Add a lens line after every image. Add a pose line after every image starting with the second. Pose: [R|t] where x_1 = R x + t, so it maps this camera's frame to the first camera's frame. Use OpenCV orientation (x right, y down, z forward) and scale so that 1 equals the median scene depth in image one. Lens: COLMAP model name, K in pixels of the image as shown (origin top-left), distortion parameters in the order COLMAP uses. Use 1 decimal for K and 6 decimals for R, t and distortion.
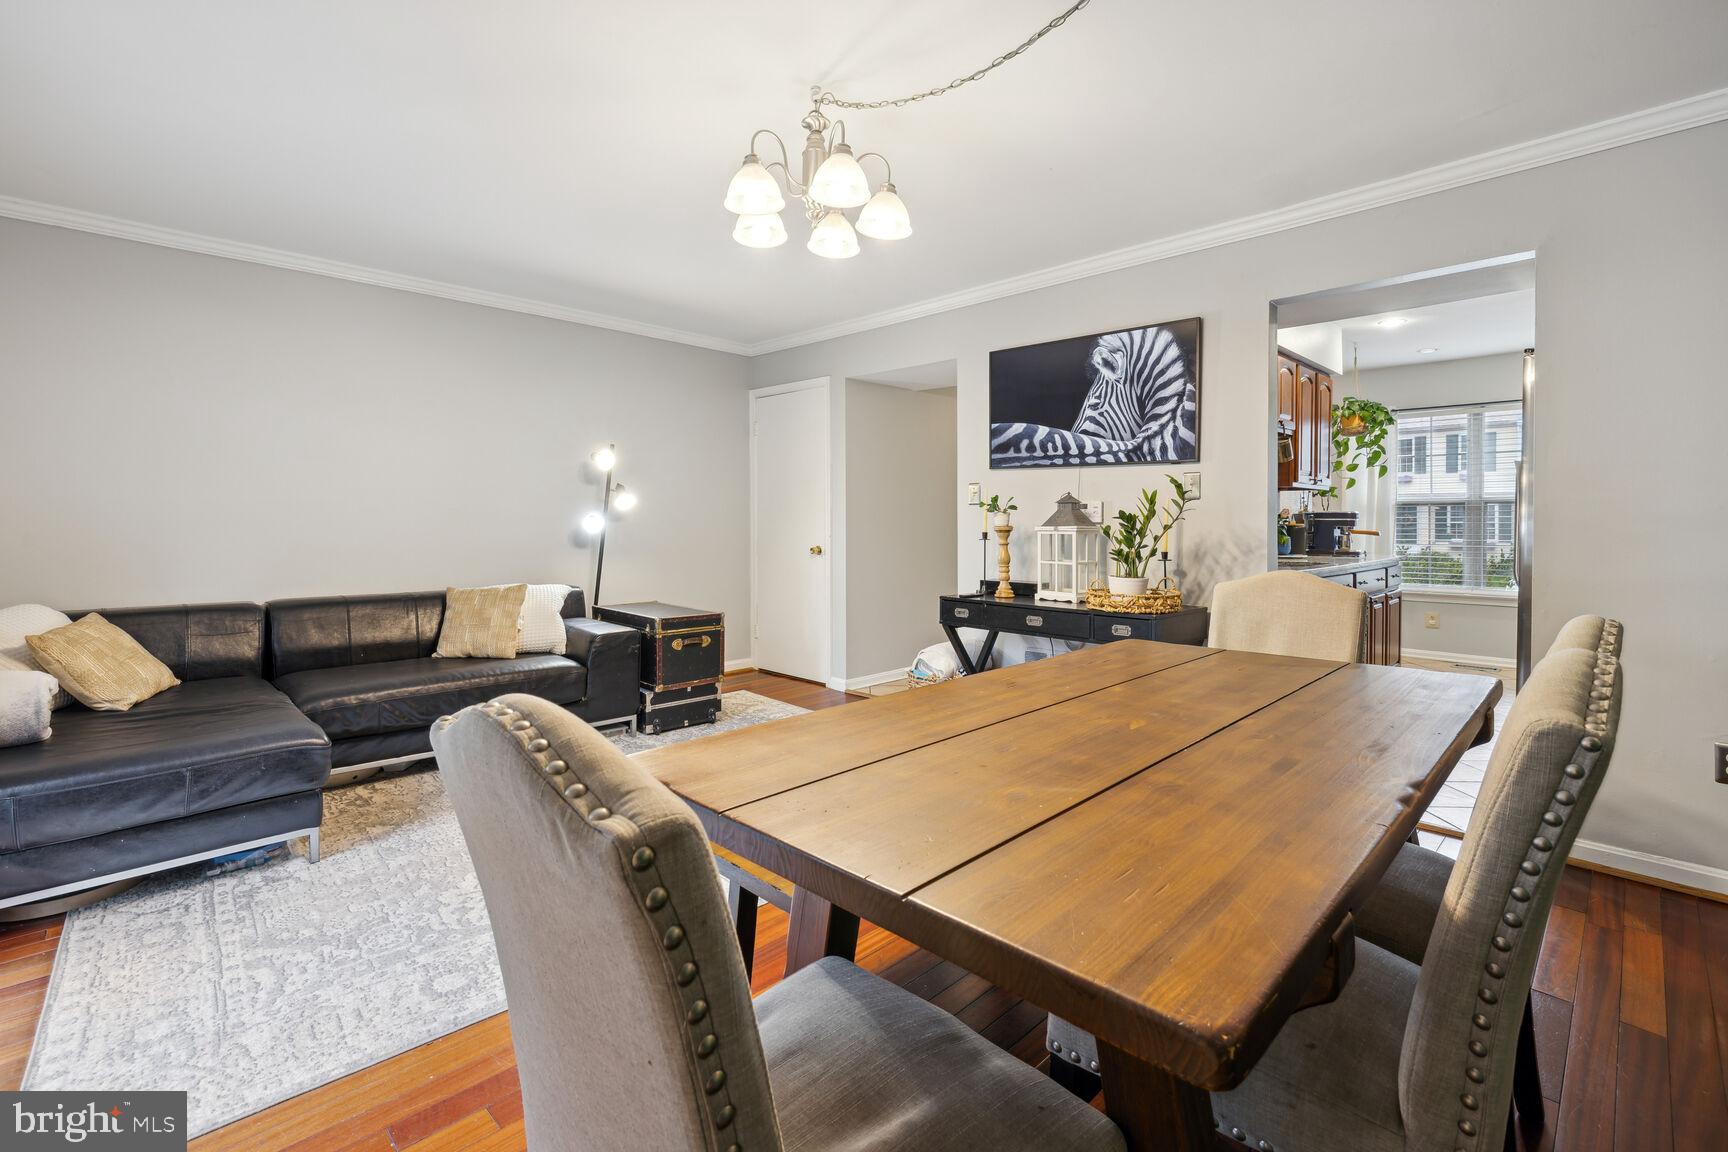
lens RADIAL K [[752.5, 0, 854.1], [0, 752.5, 527.9], [0, 0, 1]] dist [0.001291, -0.000070]
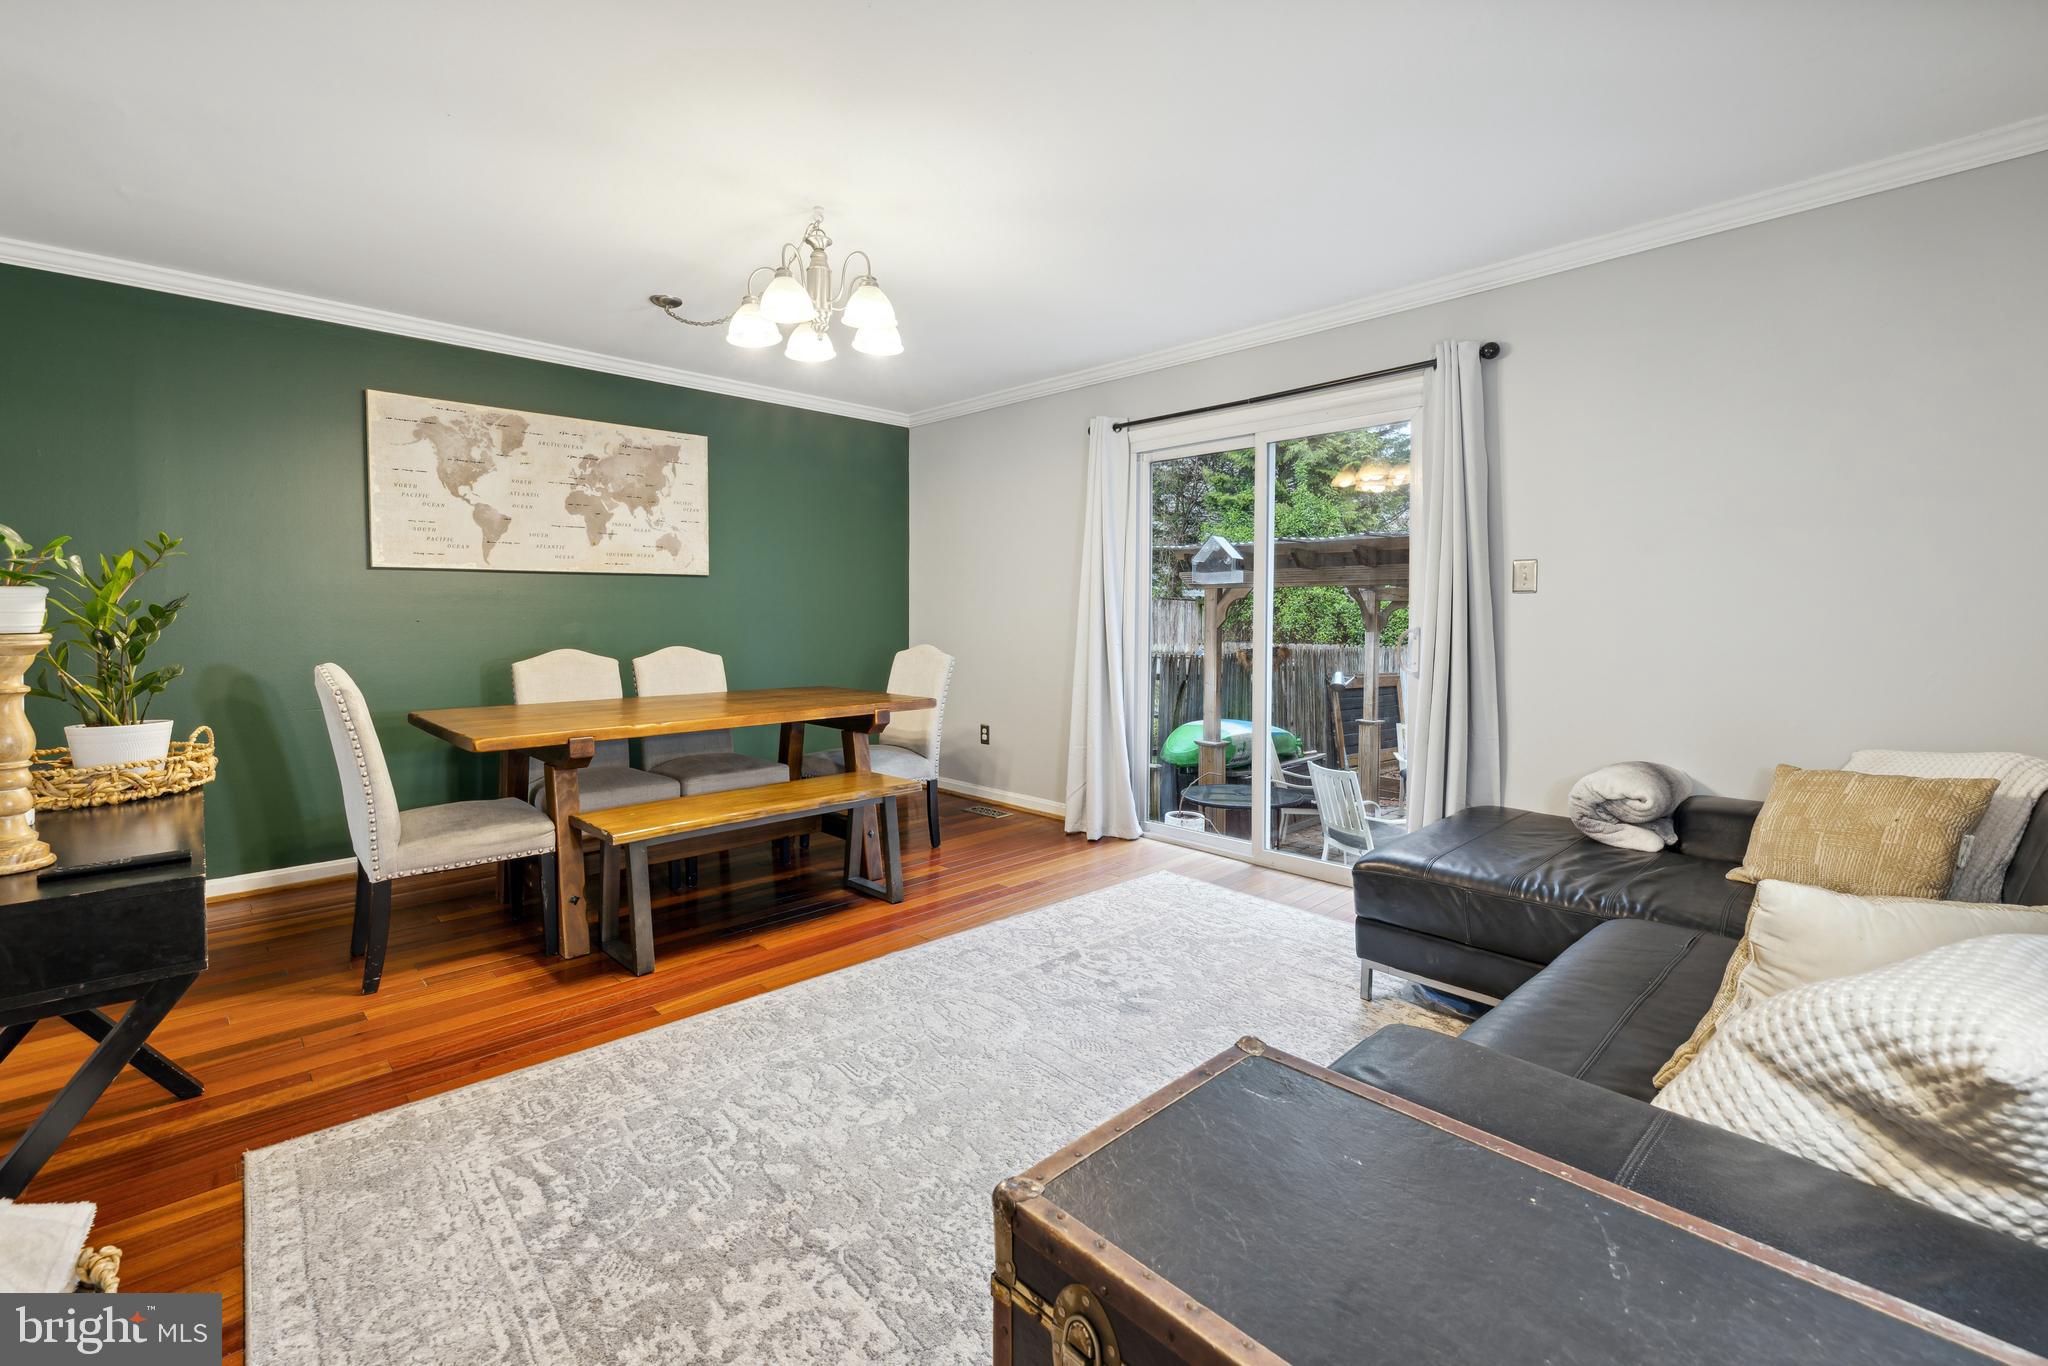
lens RADIAL K [[891.9, 0, 1012.3], [0, 891.9, 625.9], [0, 0, 1]] dist [0.001291, -0.000070]
pose [[-0.999917, -0.005847, 0.011479, -0.204876], [-0.005565, 0.999686, 0.024449, -0.016191], [-0.011619, 0.024383, -0.999635, 1.383116]]
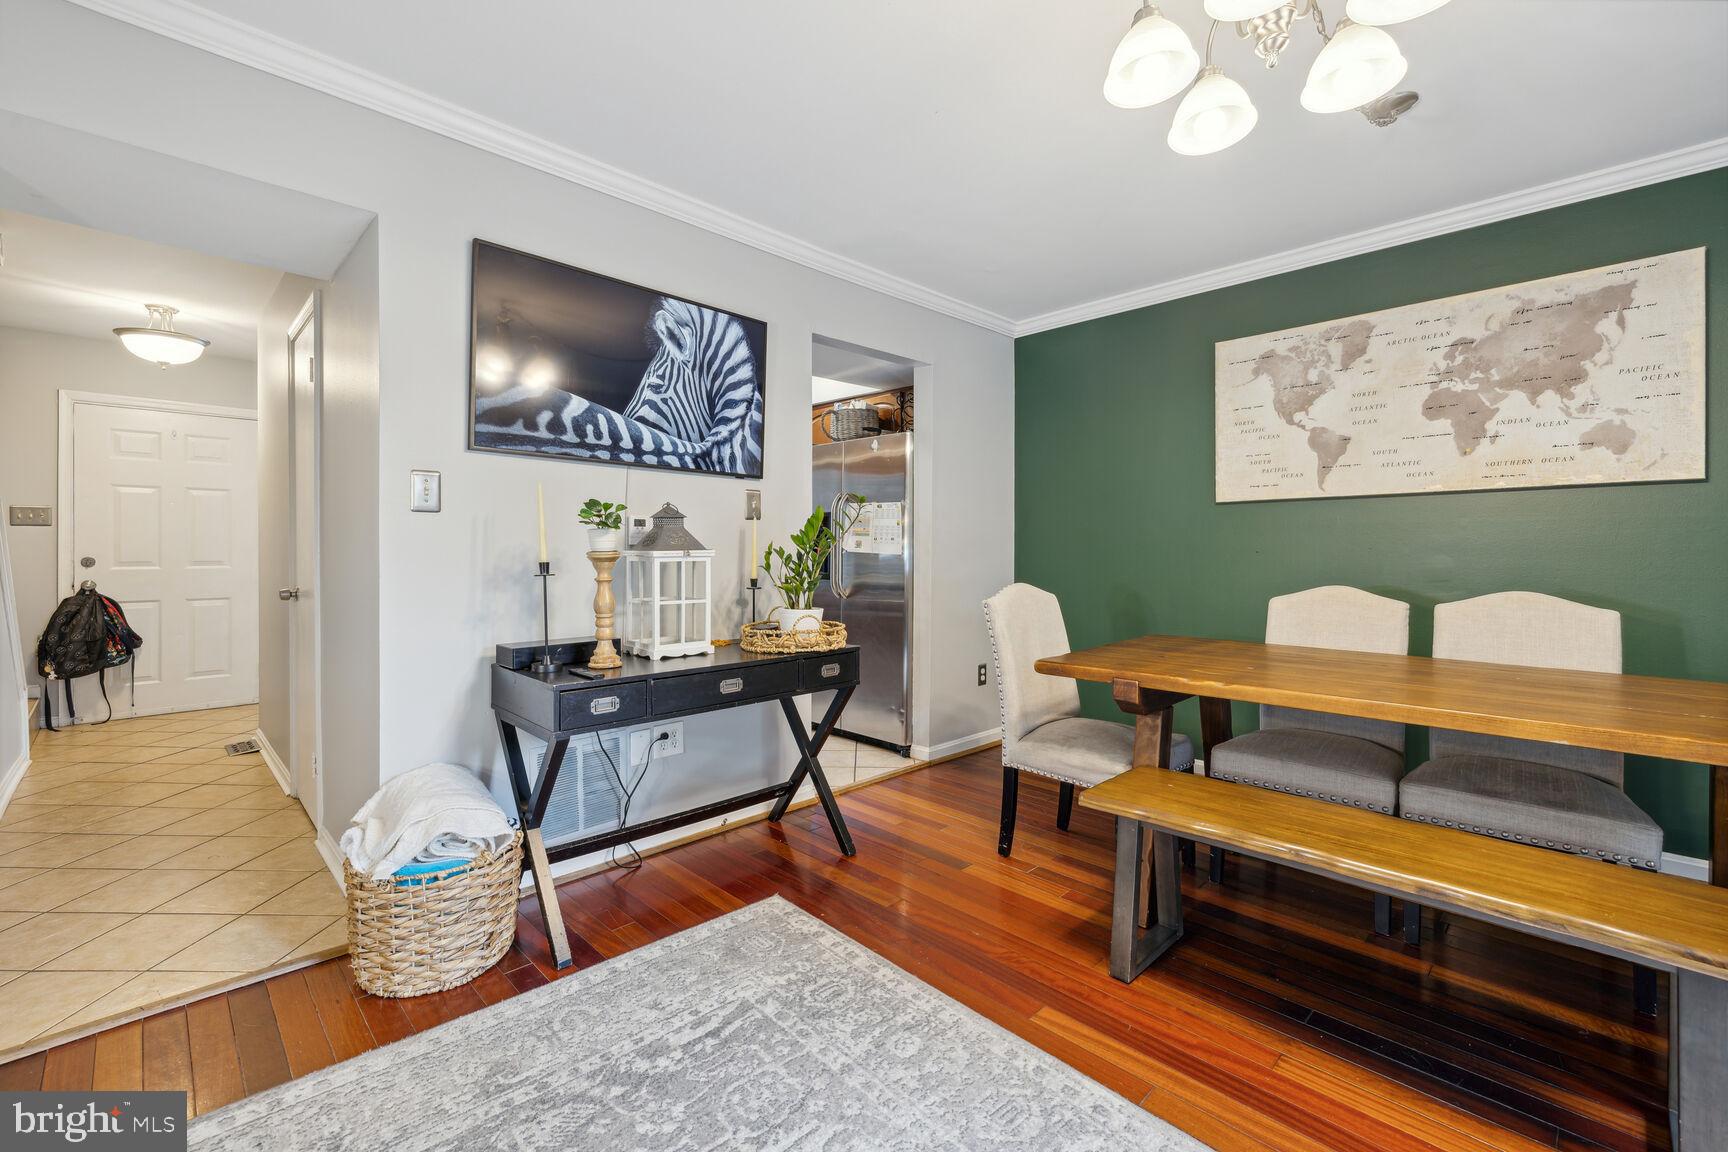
lens RADIAL K [[731.6, 0, 831.4], [0, 731.6, 549.2], [0, 0, 1]] dist [0.000200, -0.000272]
pose [[0.019018, -0.005532, 0.999804, -0.400147], [0.010290, 0.999933, 0.005337, -0.005247], [-0.999766, 0.010187, 0.019074, 0.822508]]
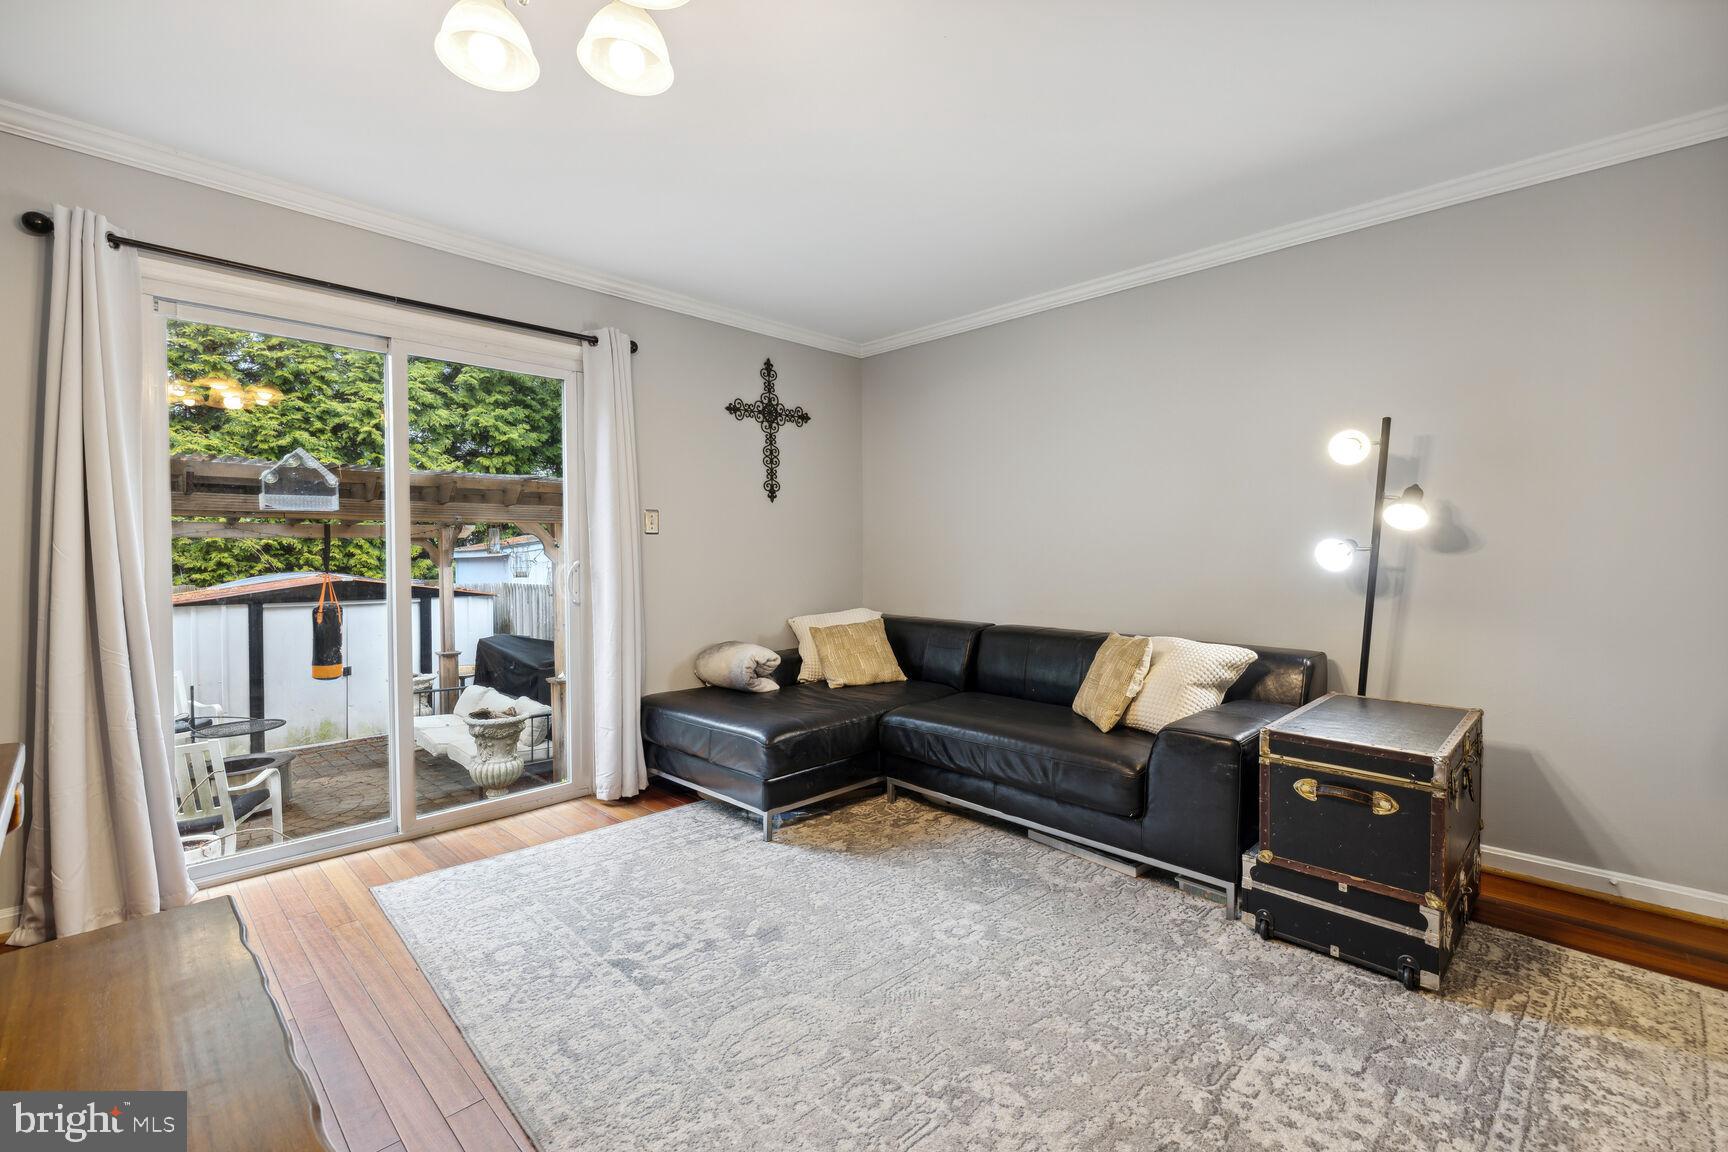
lens RADIAL K [[733.8, 0, 855.9], [0, 733.8, 560.2], [0, 0, 1]] dist [0.000810, -0.000129]
pose [[0.021667, 0.006906, -0.999741, 0.294427], [-0.008911, 0.999938, 0.006715, -0.004735], [0.999726, 0.008763, 0.021727, 0.746077]]
